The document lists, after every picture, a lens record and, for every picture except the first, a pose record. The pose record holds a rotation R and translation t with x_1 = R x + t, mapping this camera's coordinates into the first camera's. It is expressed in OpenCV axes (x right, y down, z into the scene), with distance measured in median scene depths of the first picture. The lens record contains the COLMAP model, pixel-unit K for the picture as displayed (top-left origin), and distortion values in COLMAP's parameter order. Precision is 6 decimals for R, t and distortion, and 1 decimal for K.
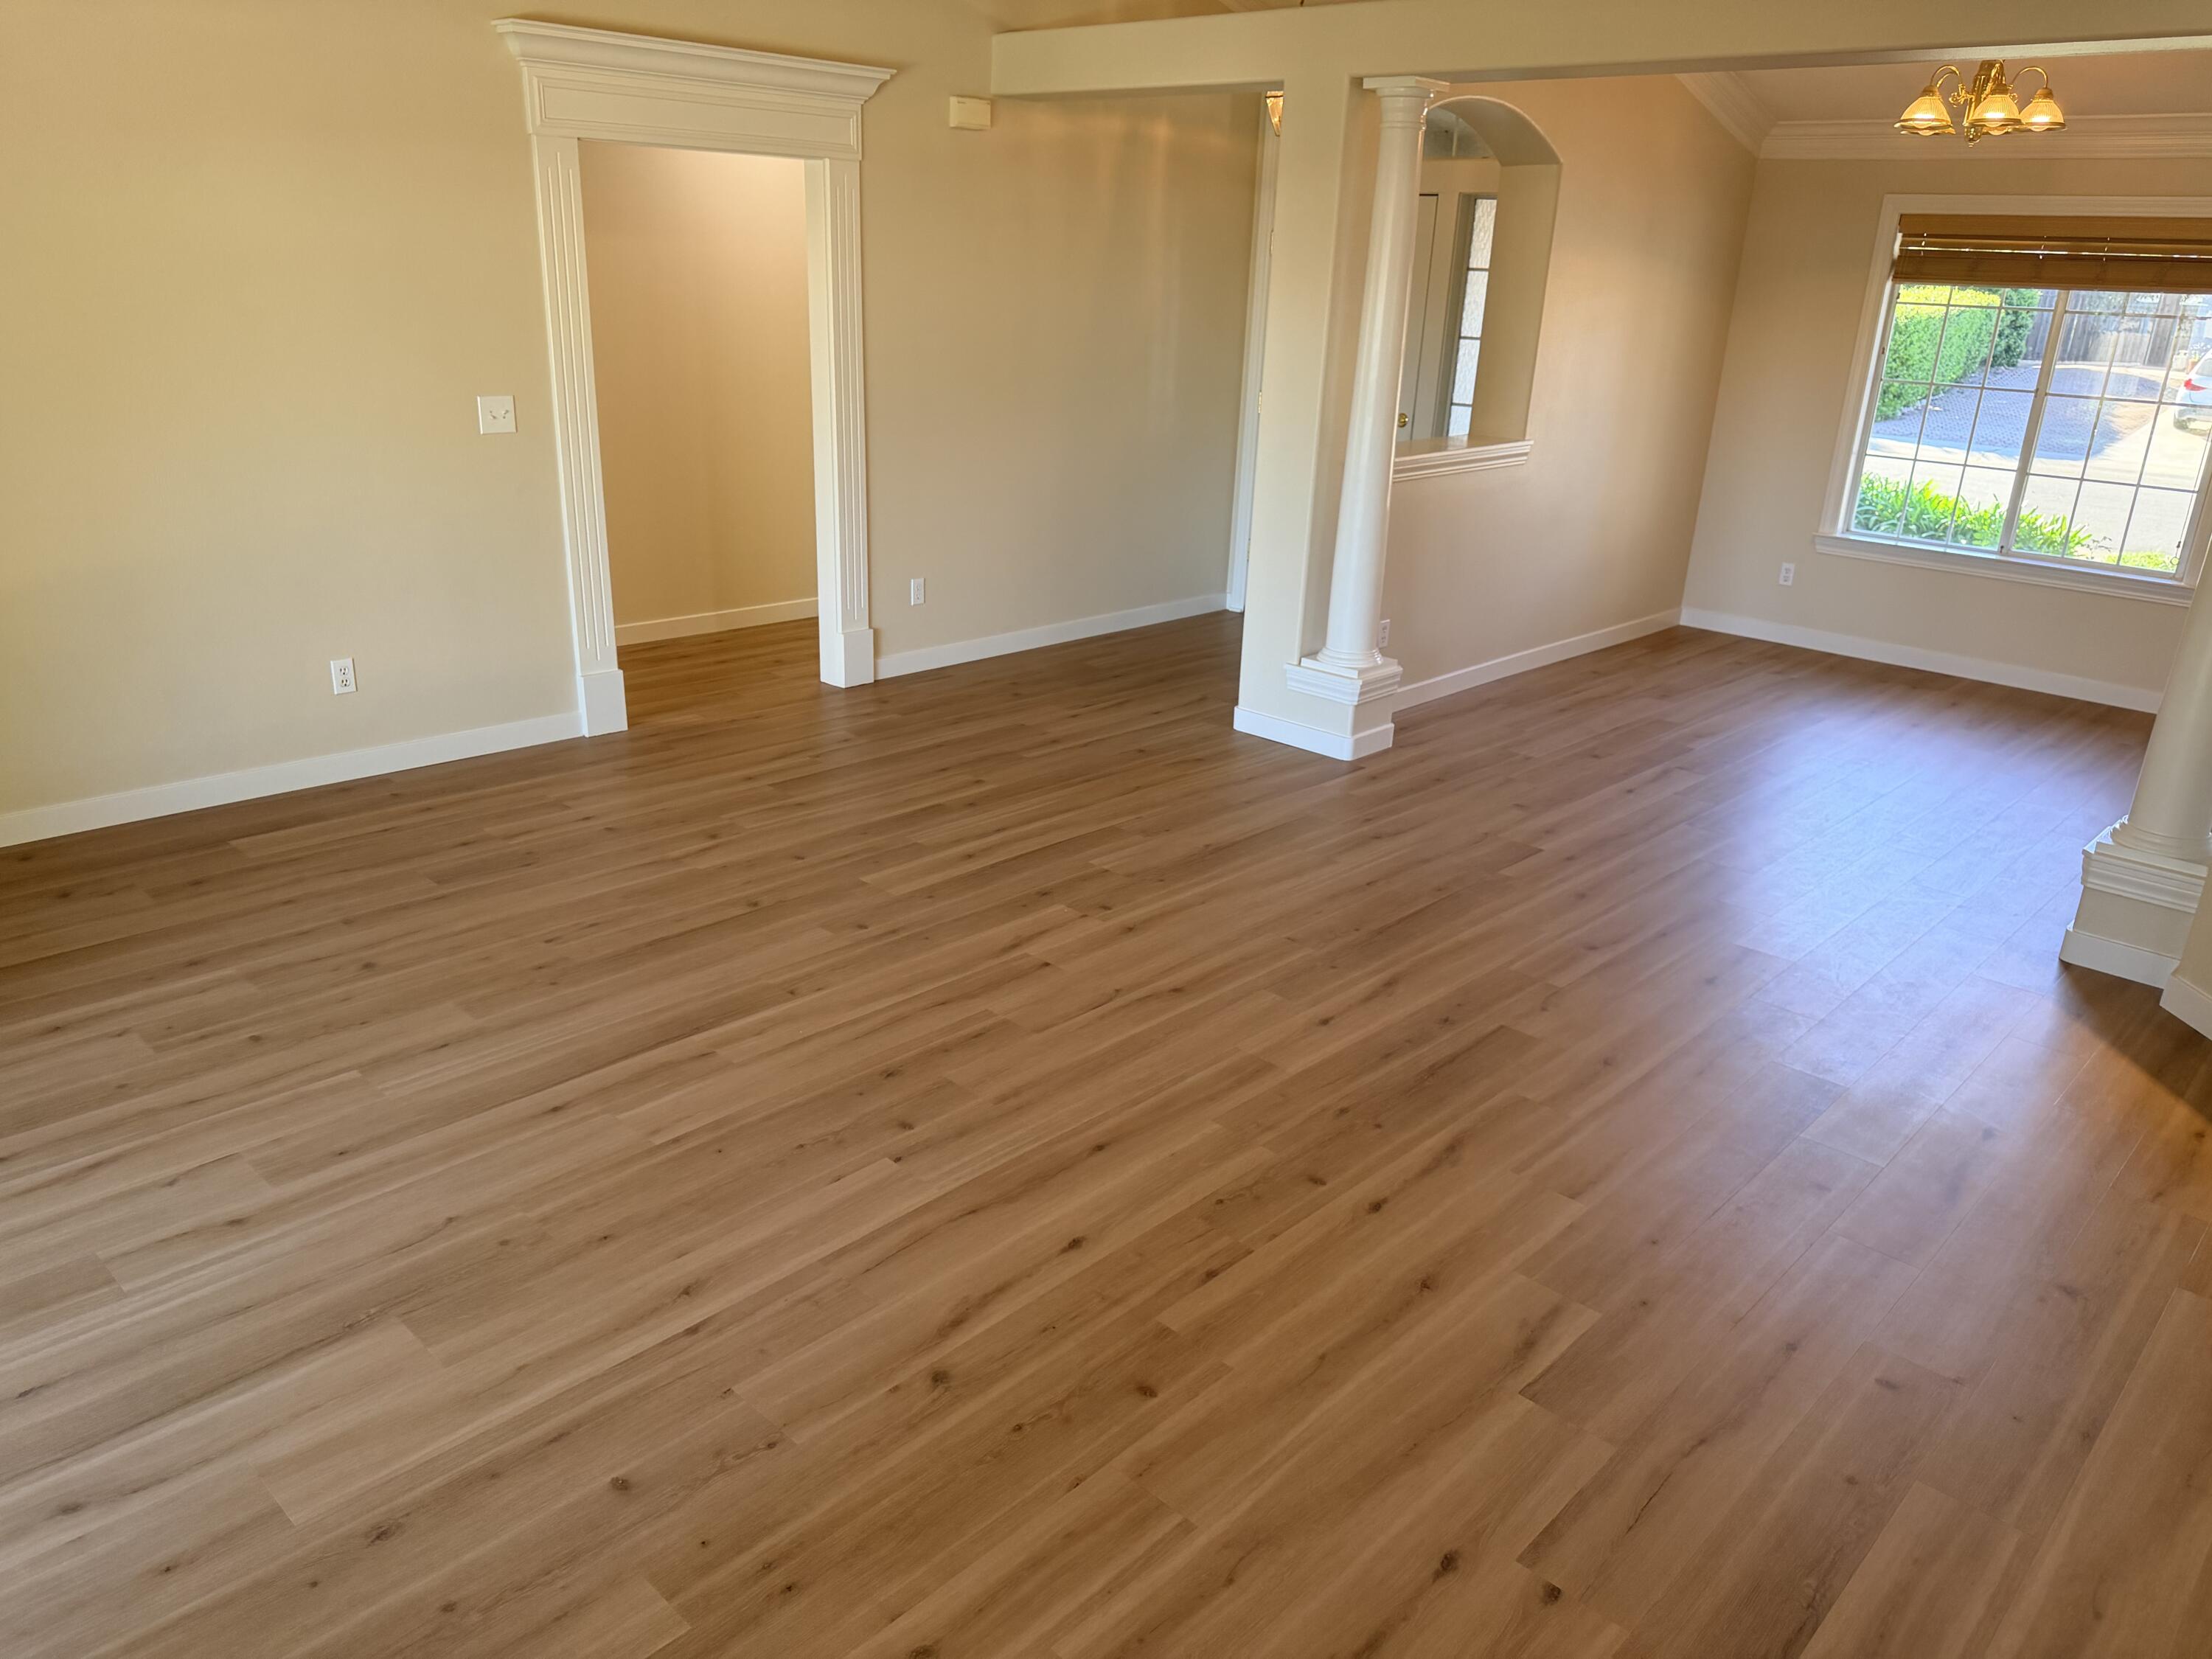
lens RADIAL K [[1574.8, 0, 1104.2], [0, 1574.8, 849.6], [0, 0, 1]] dist [0.037090, -0.001381]
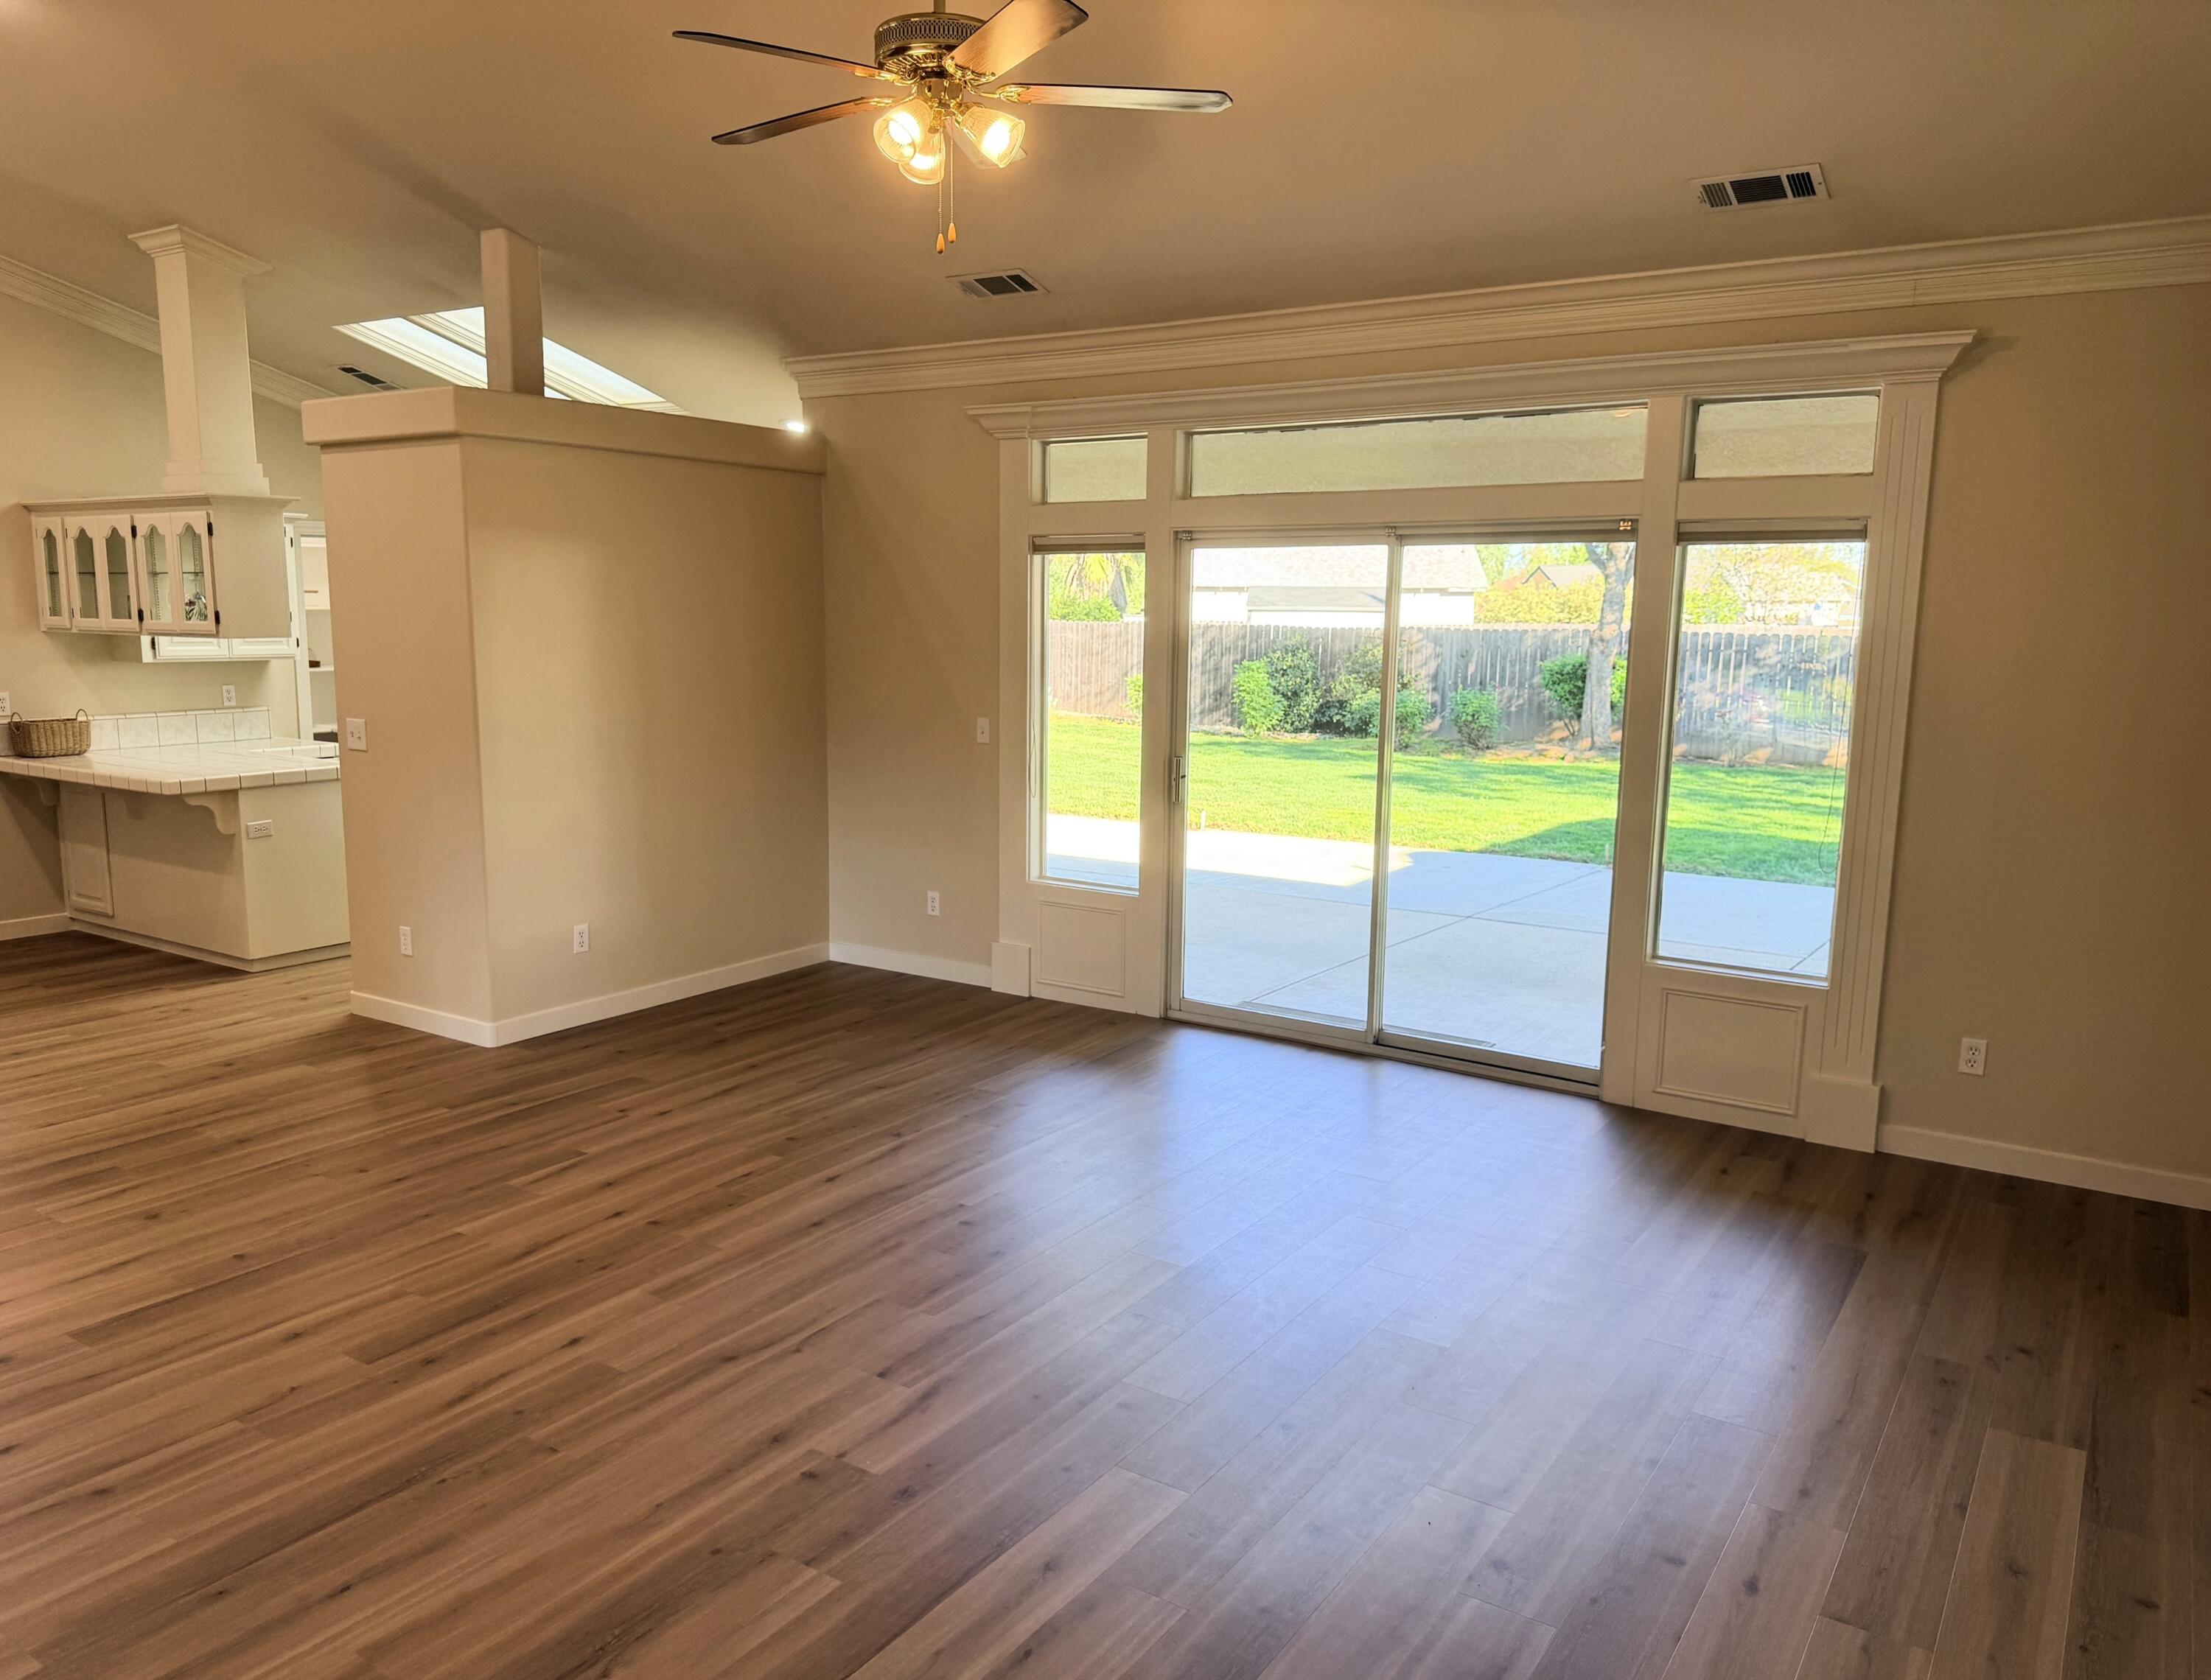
lens RADIAL K [[1573.7, 0, 1105.5], [0, 1573.7, 840.0], [0, 0, 1]] dist [0.094180, -0.129072]
pose [[-0.981853, -0.025259, -0.187956, 0.013604], [-0.112533, 0.875346, 0.470219, -0.601559], [0.152649, 0.482837, -0.862303, 1.620273]]
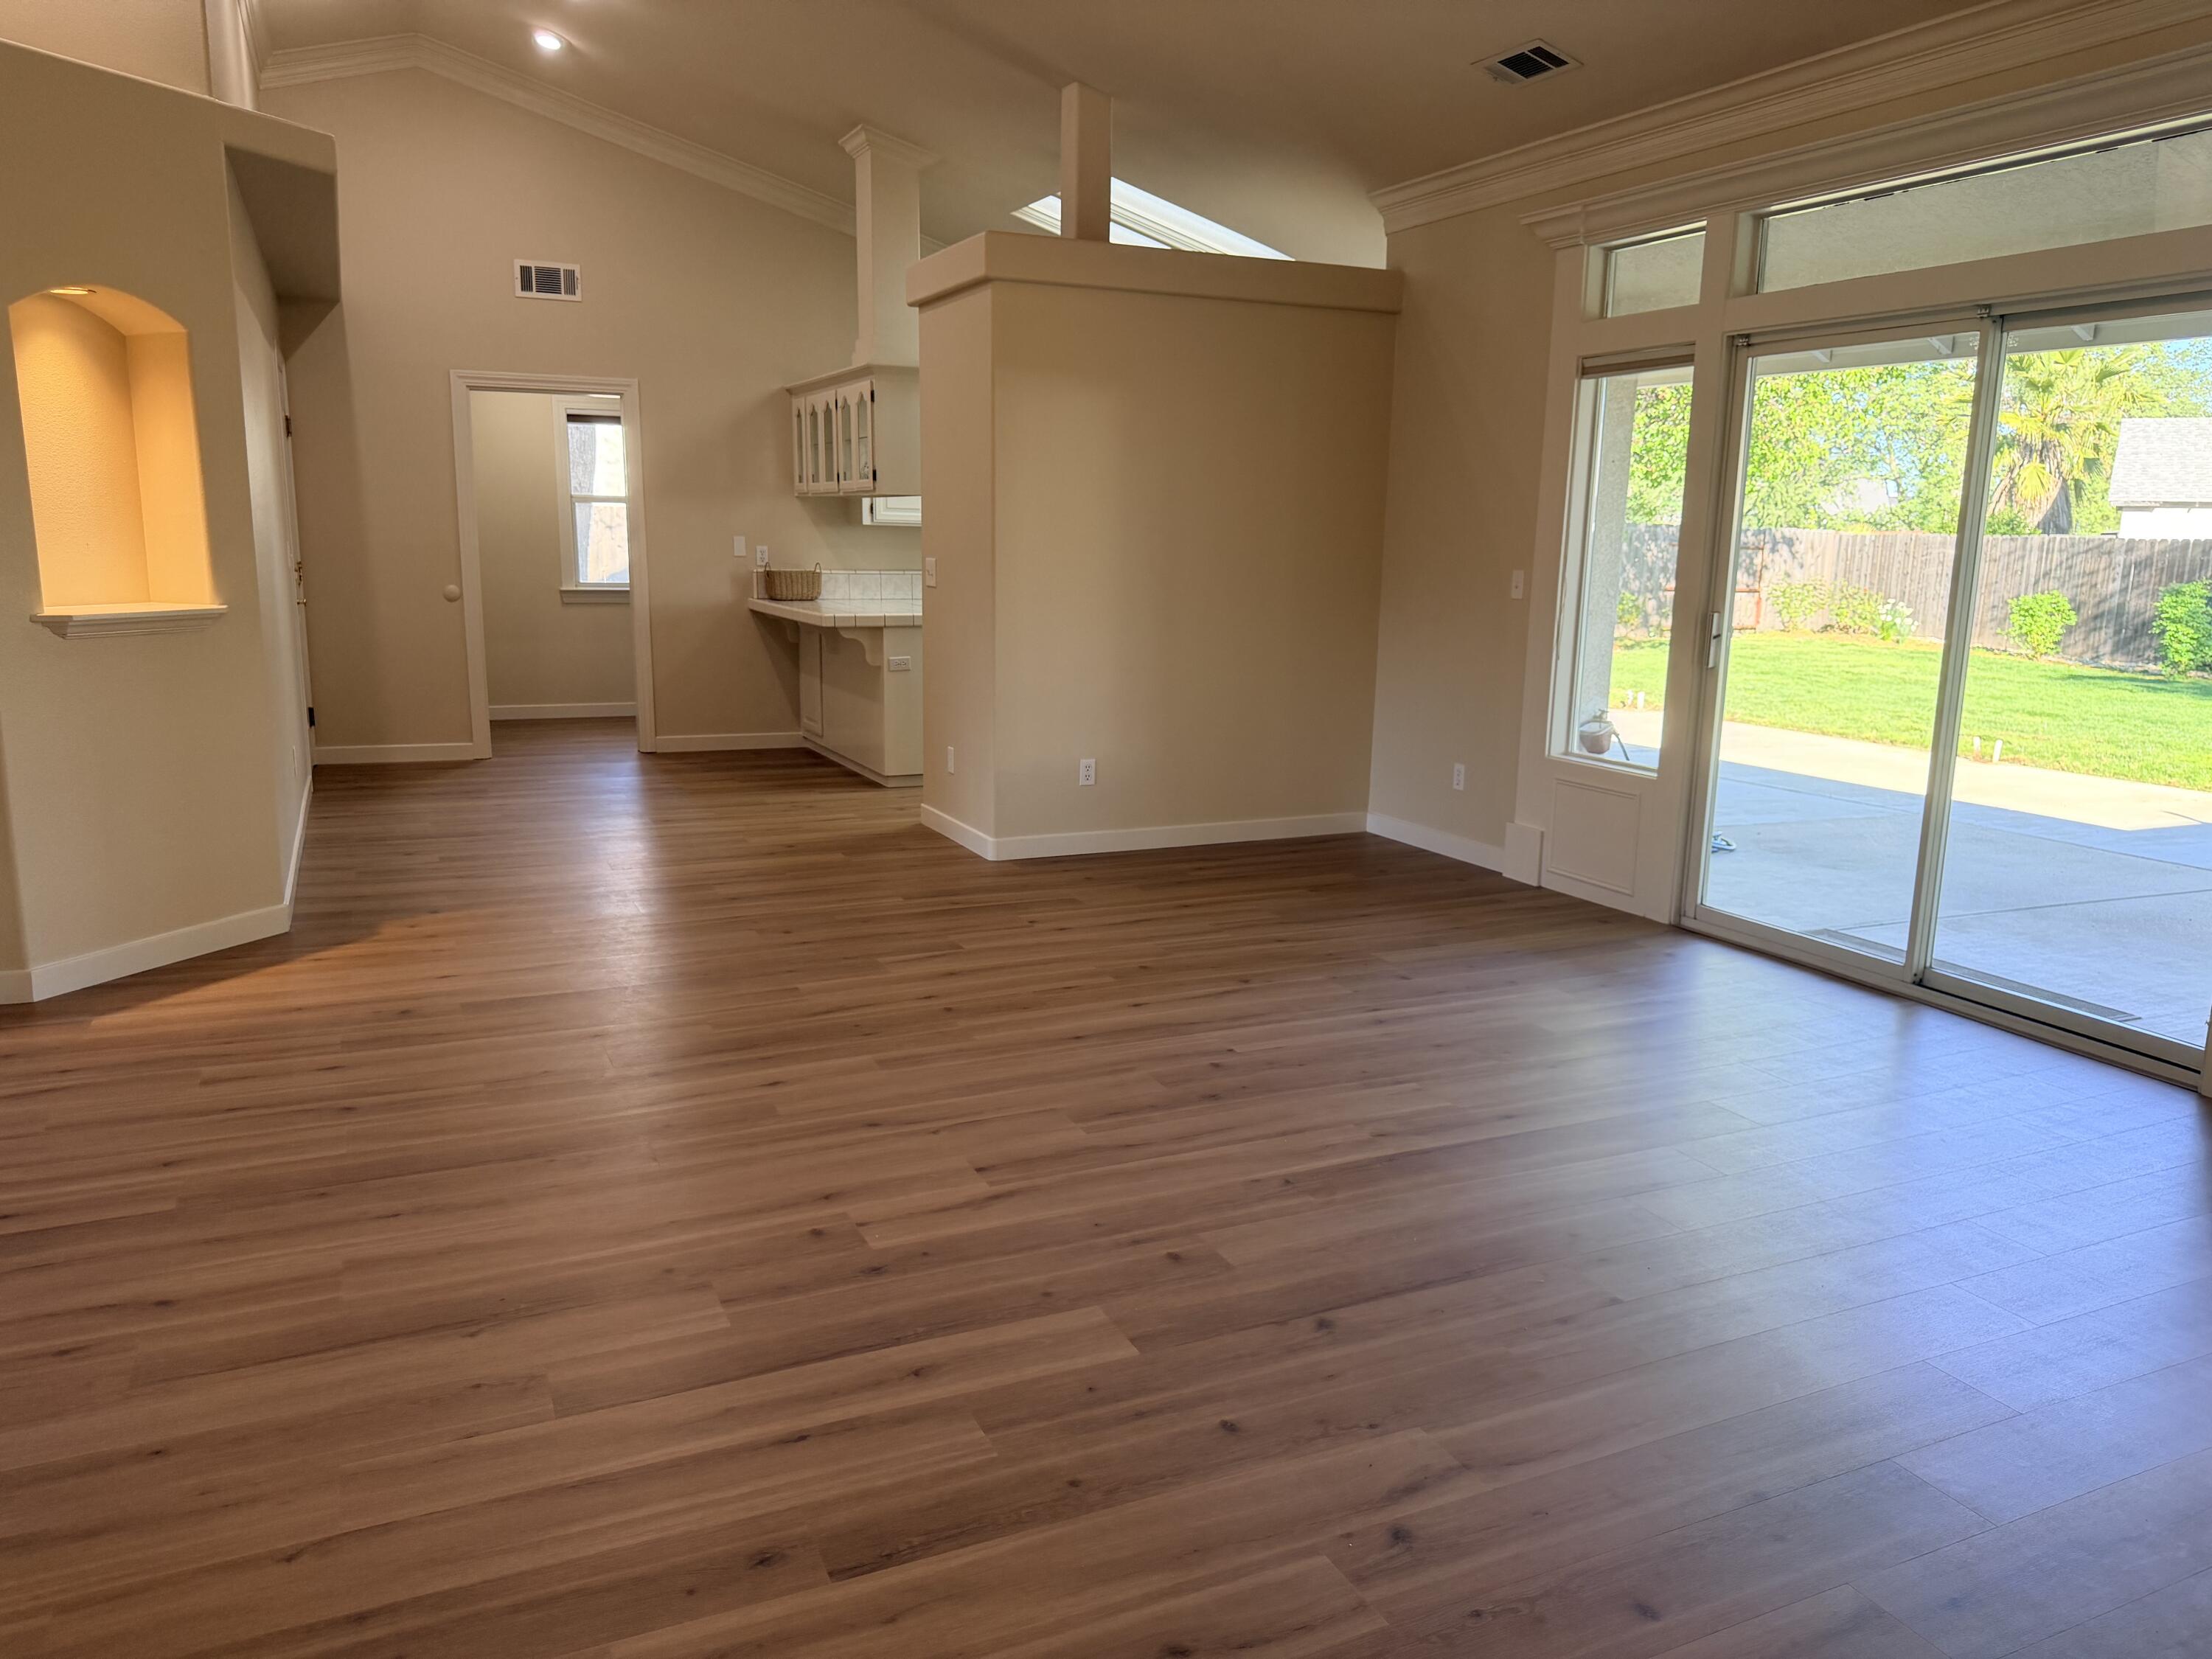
lens RADIAL K [[1558.5, 0, 1120.0], [0, 1558.5, 826.9], [0, 0, 1]] dist [0.092359, -0.127294]
pose [[-0.933606, -0.120625, 0.337387, -0.357978], [0.073585, 0.857006, 0.510025, -0.490811], [-0.350665, 0.500989, -0.791230, 1.527067]]
